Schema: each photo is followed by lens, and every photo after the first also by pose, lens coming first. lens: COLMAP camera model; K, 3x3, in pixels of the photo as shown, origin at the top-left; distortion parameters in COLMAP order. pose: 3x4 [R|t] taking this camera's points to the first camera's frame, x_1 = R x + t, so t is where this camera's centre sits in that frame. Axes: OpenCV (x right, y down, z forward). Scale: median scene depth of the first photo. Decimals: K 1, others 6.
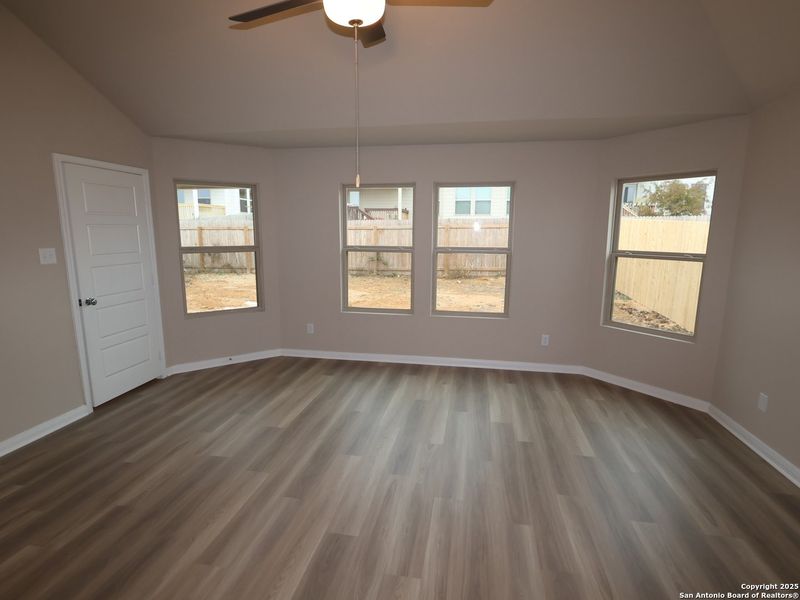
lens RADIAL K [[421.9, 0, 400.0], [0, 421.9, 300.0], [0, 0, 1]] dist [-0.000605, 0.001042]
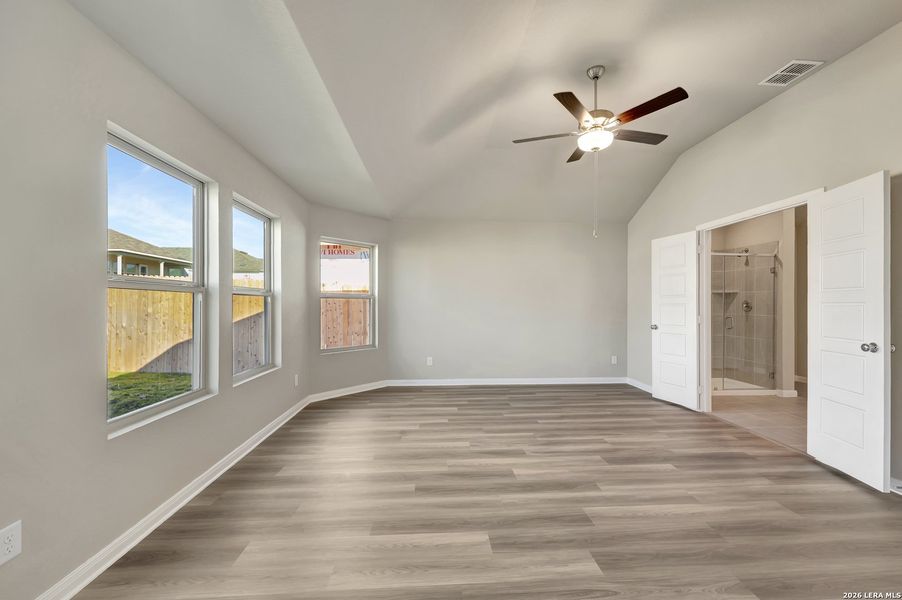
lens RADIAL K [[372.3, 0, 459.4], [0, 372.3, 300.3], [0, 0, 1]] dist [-0.000344, 0.000022]
pose [[-0.265790, 0.001099, 0.964030, -0.606194], [0.158093, 0.986511, 0.042463, -0.065415], [-0.950980, 0.163693, -0.262379, 0.832425]]
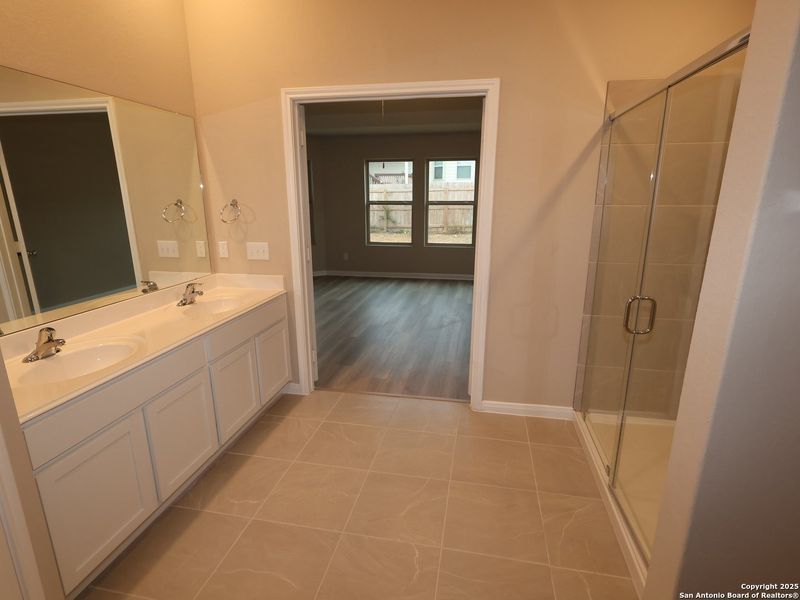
lens RADIAL K [[421.9, 0, 400.0], [0, 421.9, 300.0], [0, 0, 1]] dist [-0.000605, 0.001042]
pose [[0.999826, -0.000489, -0.018649, 0.012246], [0.001976, 0.996805, 0.079843, 0.112424], [0.018550, -0.079866, 0.996633, -0.571626]]
